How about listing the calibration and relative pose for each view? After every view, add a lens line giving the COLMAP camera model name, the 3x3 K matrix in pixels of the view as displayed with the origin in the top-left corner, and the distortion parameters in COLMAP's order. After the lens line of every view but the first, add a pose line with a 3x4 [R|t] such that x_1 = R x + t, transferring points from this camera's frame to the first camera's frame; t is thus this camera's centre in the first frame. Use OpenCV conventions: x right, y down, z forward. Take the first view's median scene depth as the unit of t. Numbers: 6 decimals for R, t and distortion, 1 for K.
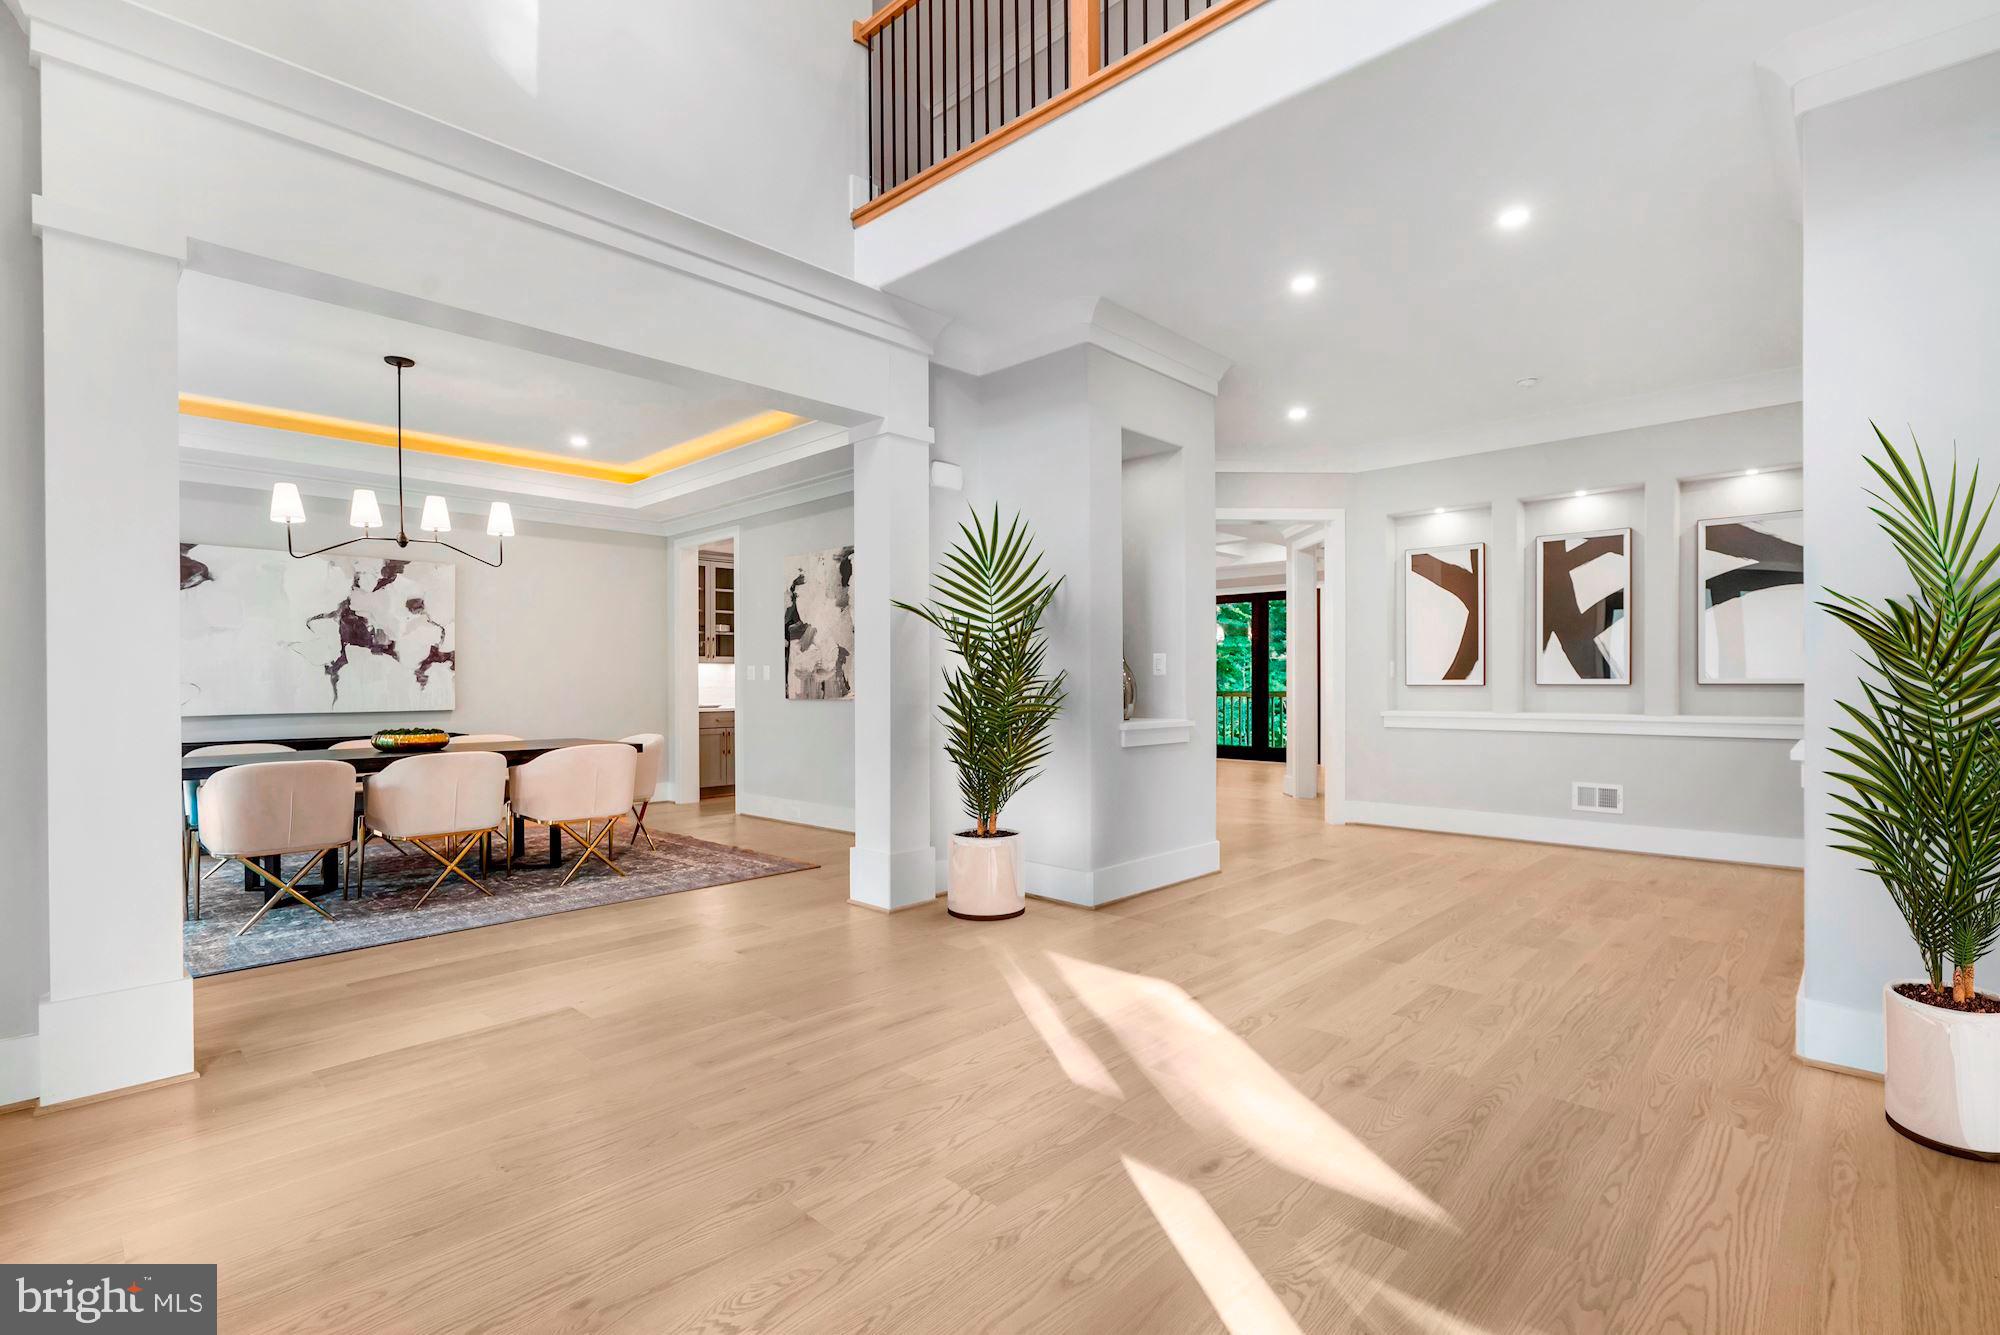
lens RADIAL K [[951.8, 0, 1009.6], [0, 951.8, 678.7], [0, 0, 1]] dist [-0.004313, 0.001578]
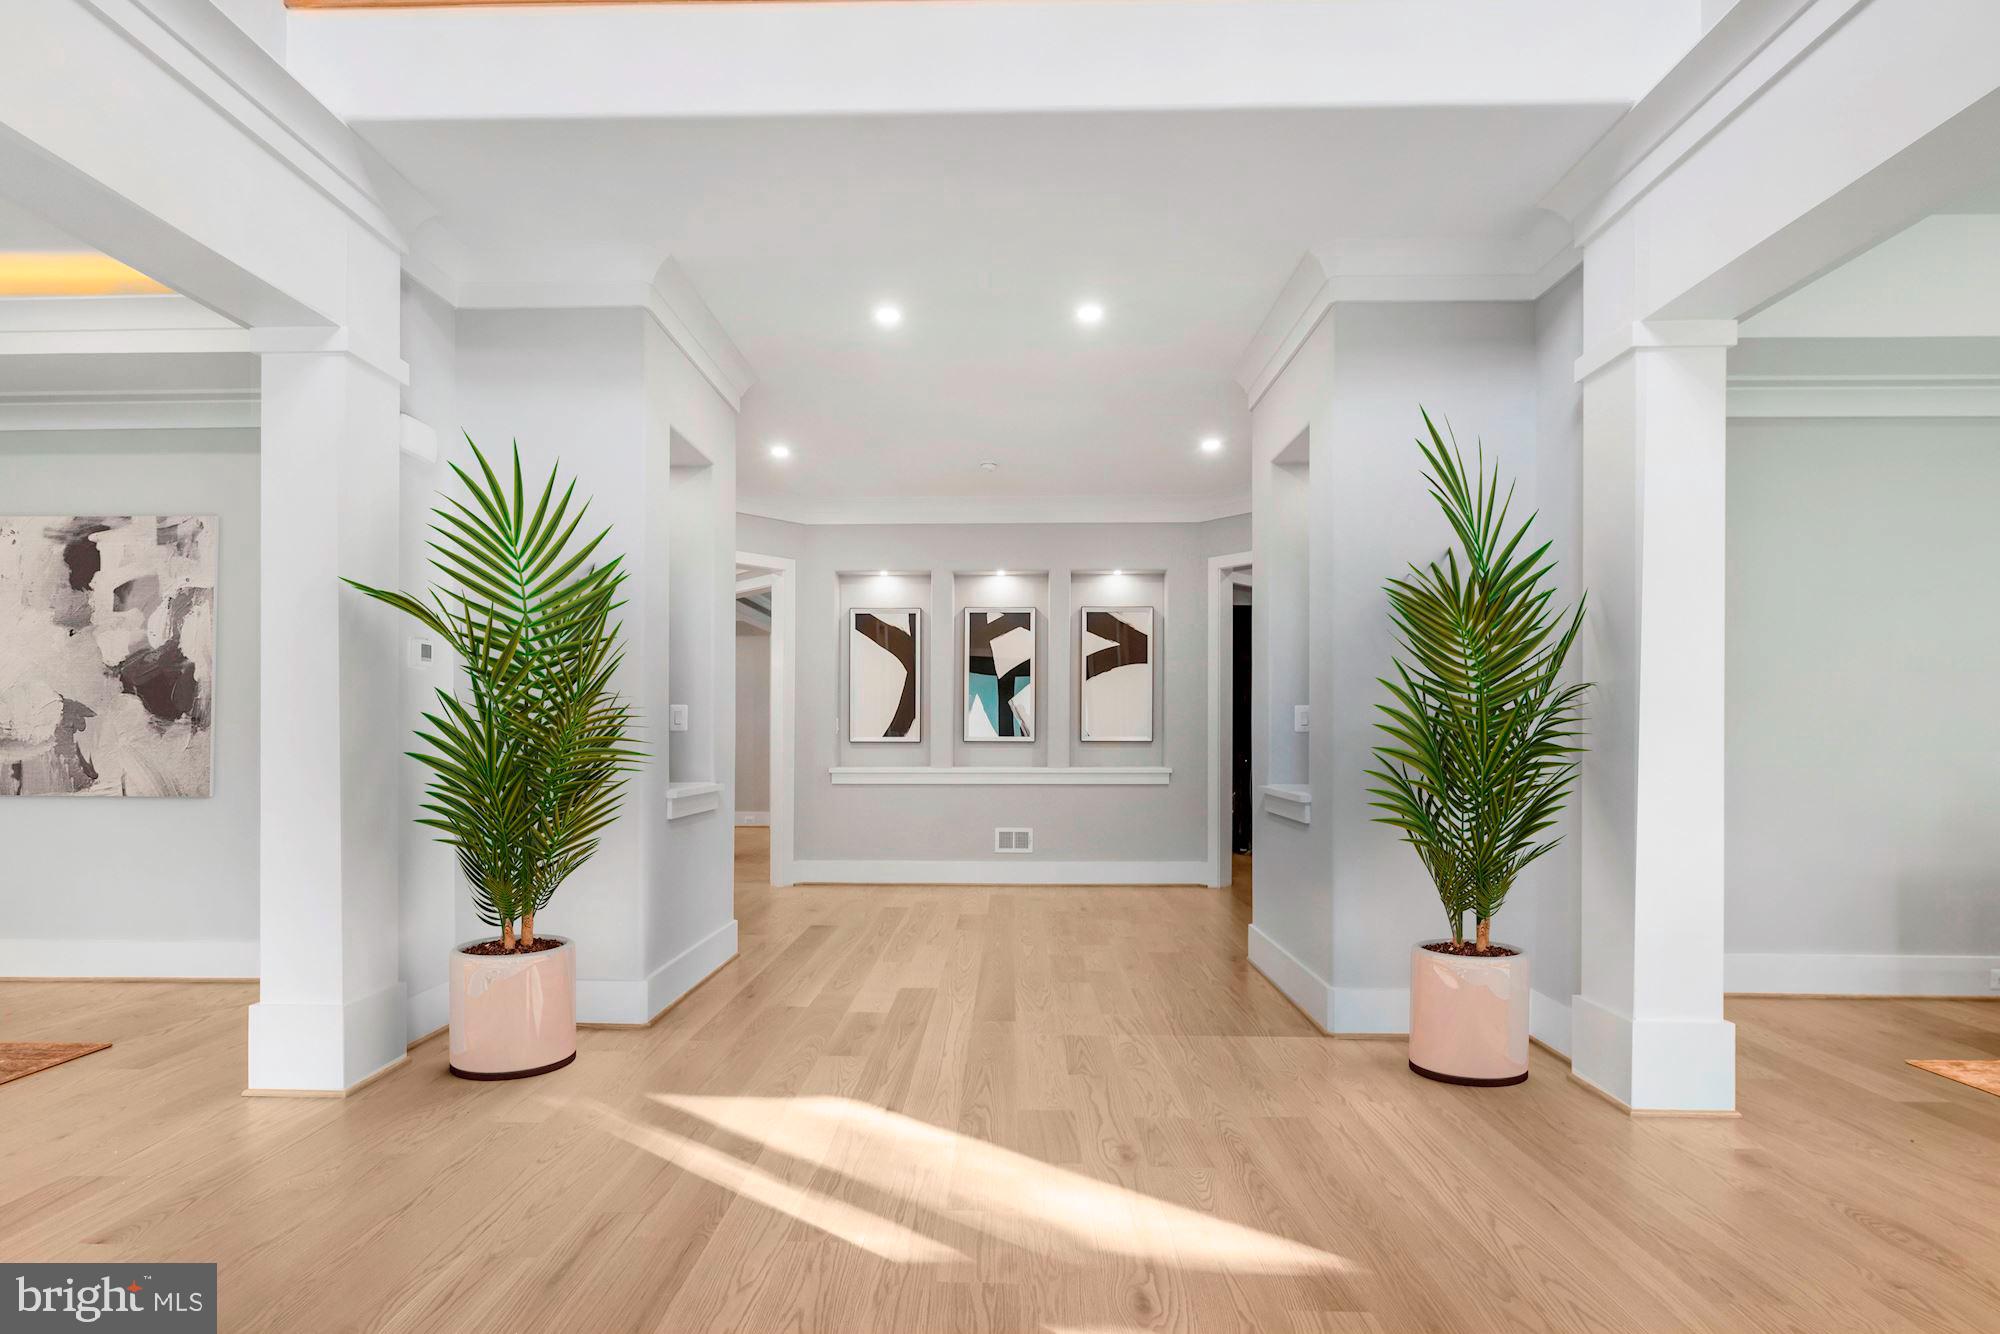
lens RADIAL K [[951.8, 0, 1007.4], [0, 951.8, 731.9], [0, 0, 1]] dist [-0.004313, 0.001578]
pose [[0.739022, 0.007504, 0.673639, -0.203240], [-0.005411, 0.999972, -0.005203, 0.000833], [-0.673659, 0.000200, 0.739042, 0.197709]]
